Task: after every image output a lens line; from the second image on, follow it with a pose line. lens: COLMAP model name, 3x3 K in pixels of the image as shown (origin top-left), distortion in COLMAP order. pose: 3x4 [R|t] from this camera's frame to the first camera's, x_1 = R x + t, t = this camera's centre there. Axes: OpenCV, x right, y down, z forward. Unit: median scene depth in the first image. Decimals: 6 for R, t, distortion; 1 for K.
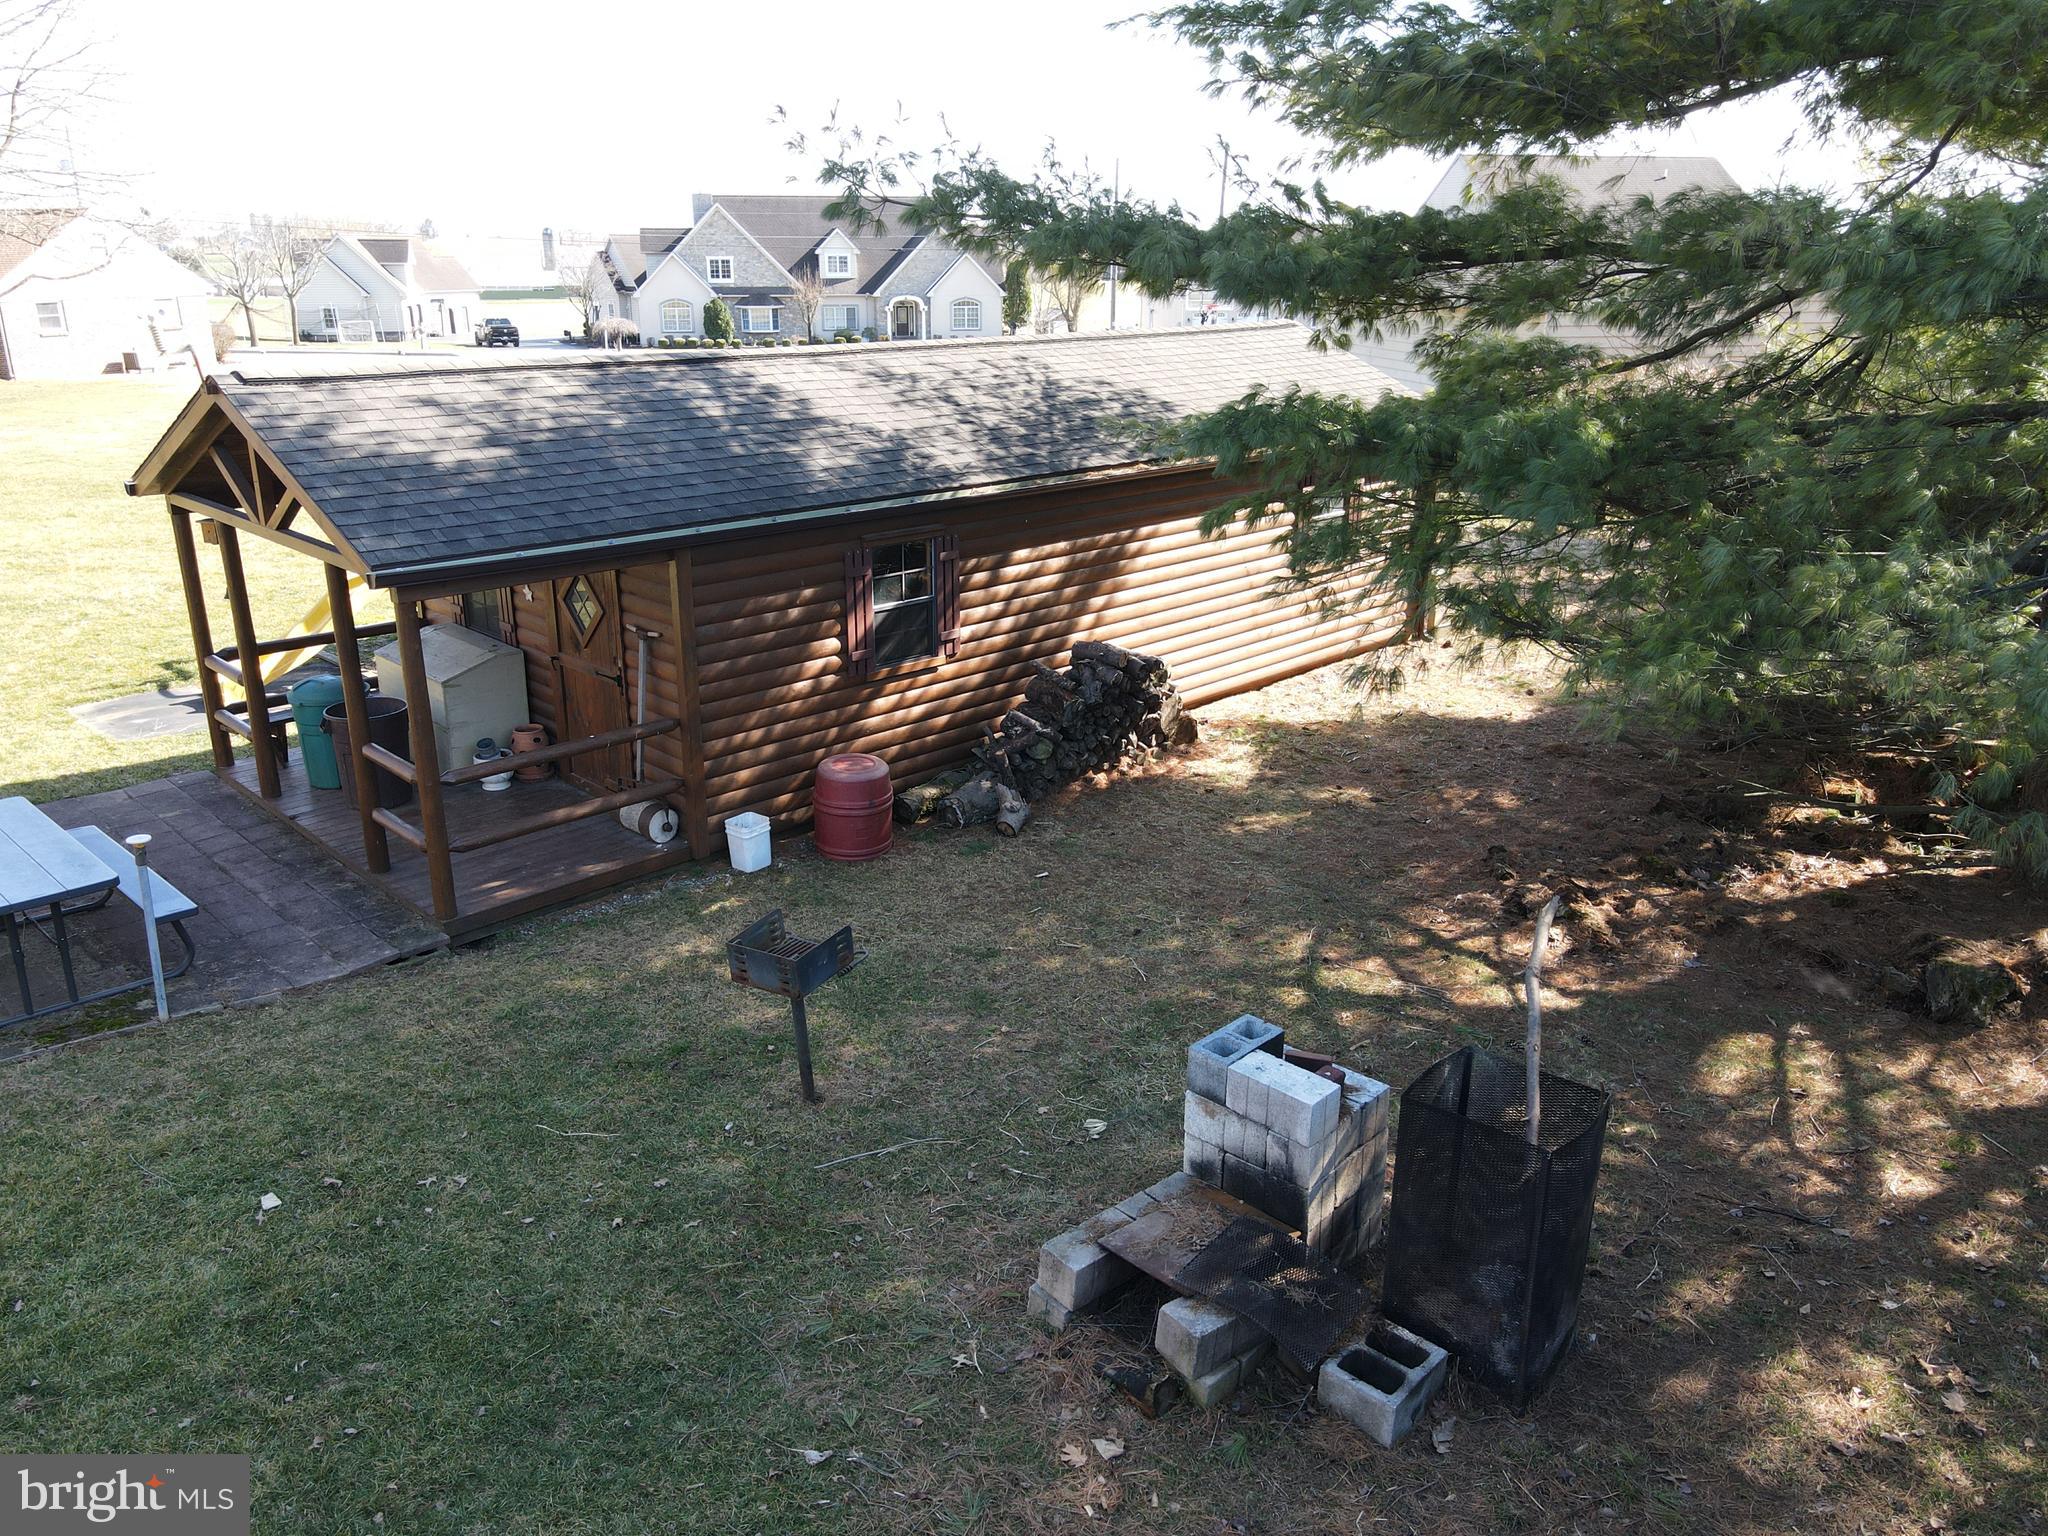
lens RADIAL K [[1489.6, 0, 1018.1], [0, 1489.6, 774.1], [0, 0, 1]] dist [0.022016, -0.014801]
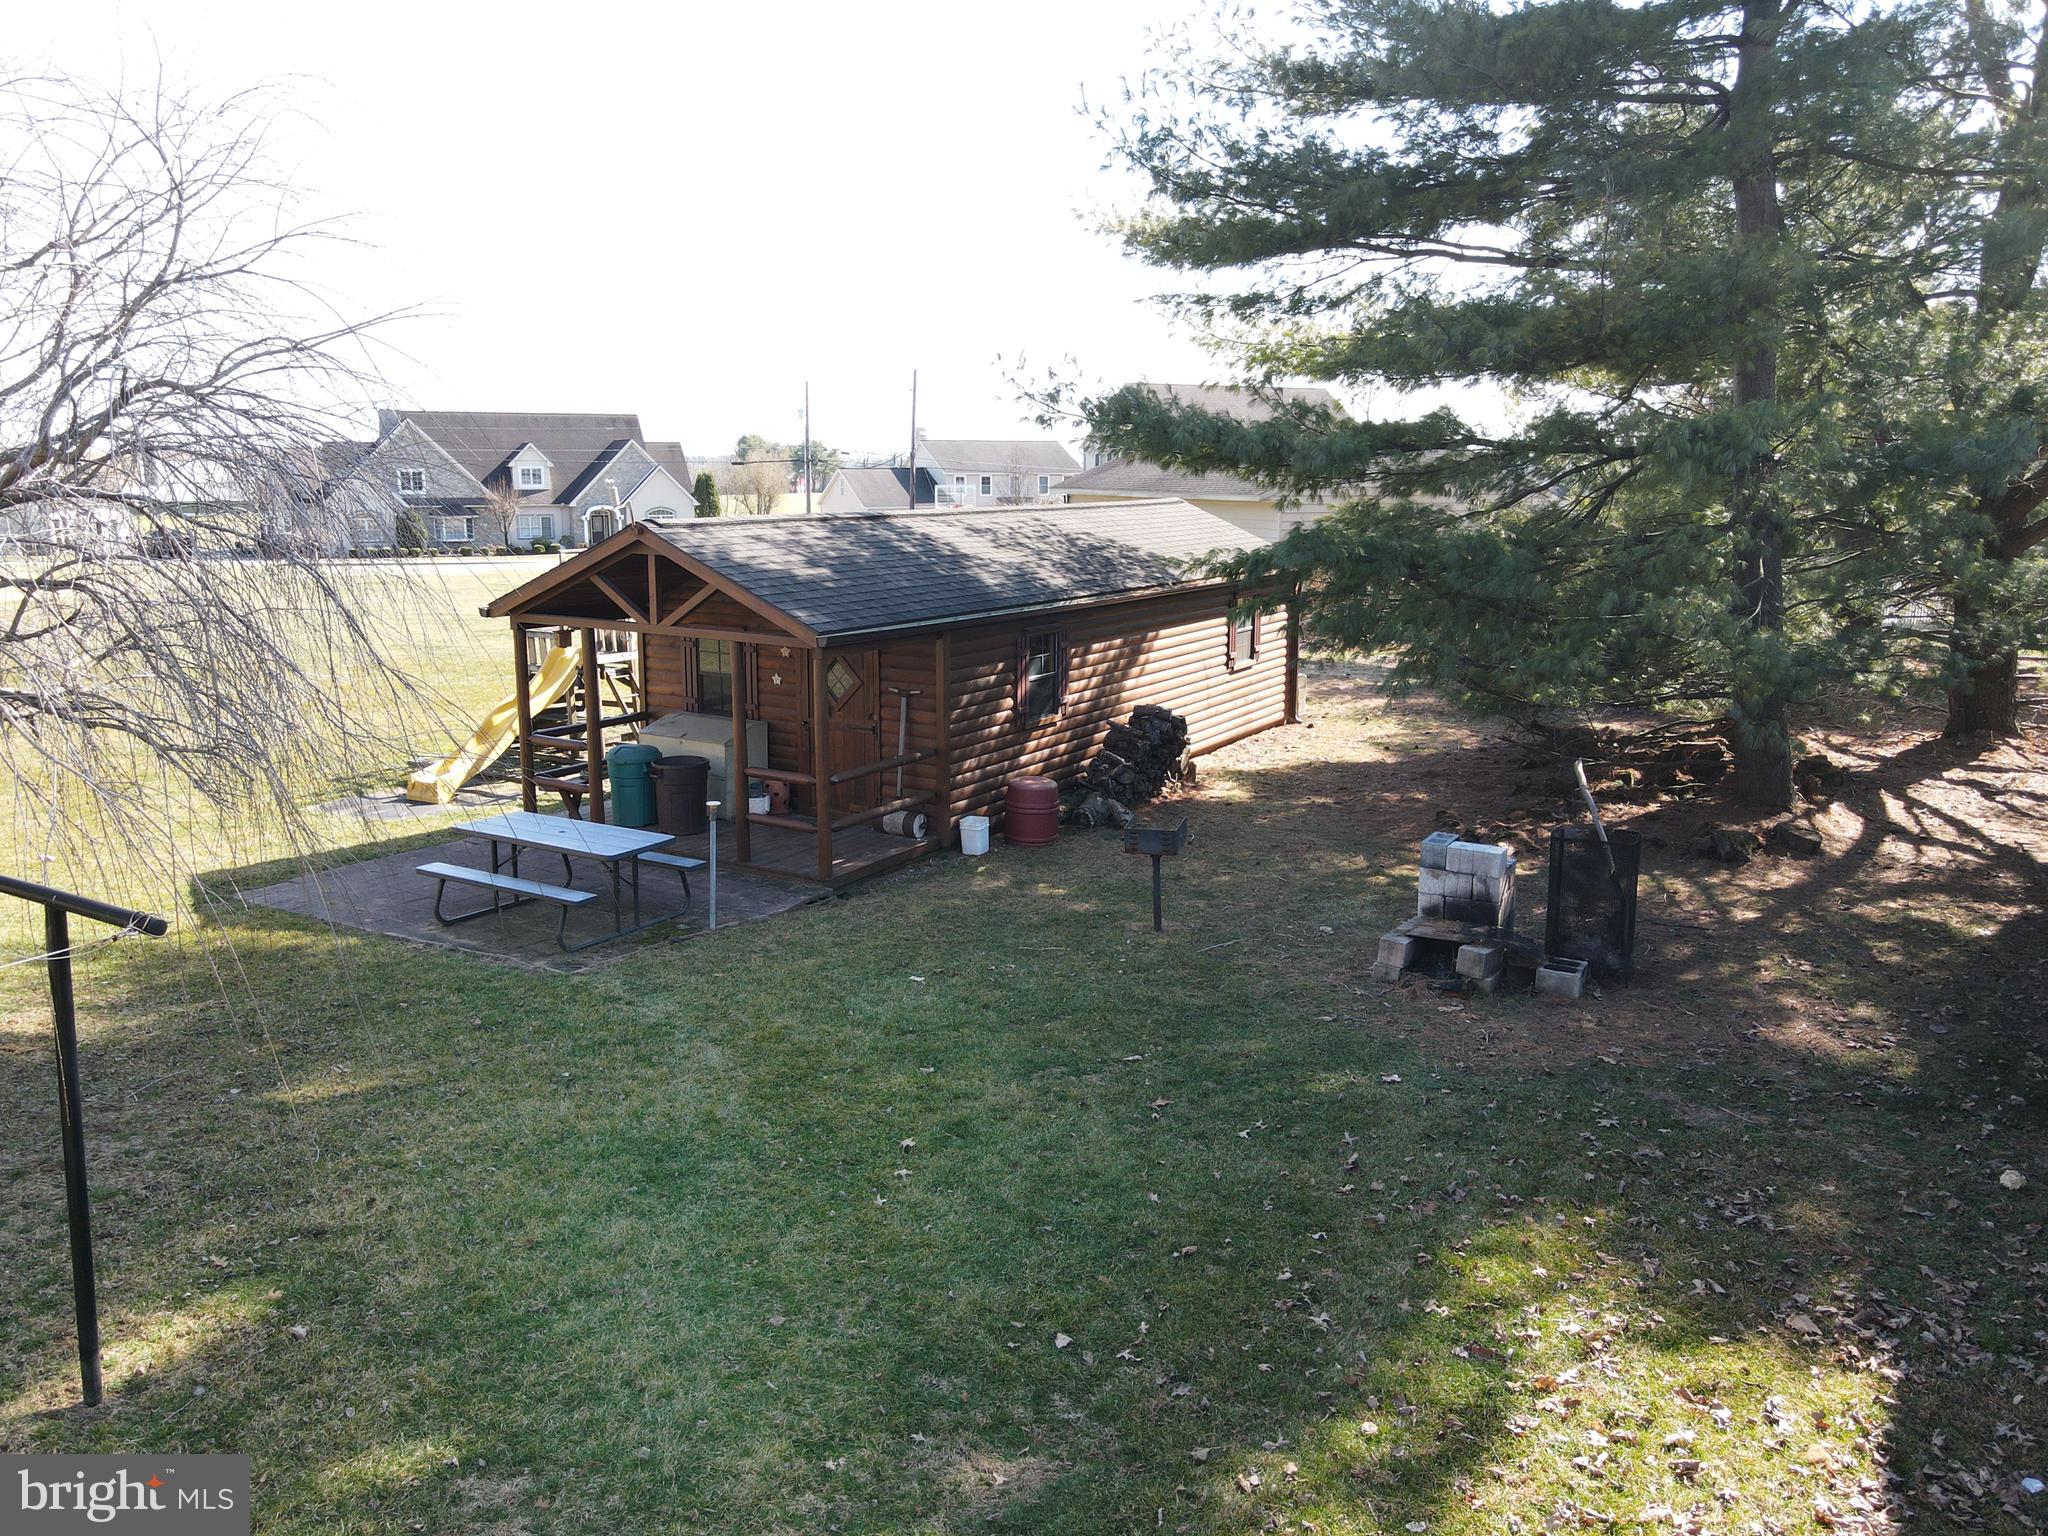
lens RADIAL K [[1489.6, 0, 1028.2], [0, 1489.6, 761.7], [0, 0, 1]] dist [0.022016, -0.014801]
pose [[0.969726, -0.046066, 0.239812, -0.427860], [0.079759, 0.987935, -0.132750, 0.154620], [-0.230803, 0.147858, 0.961700, -0.372062]]
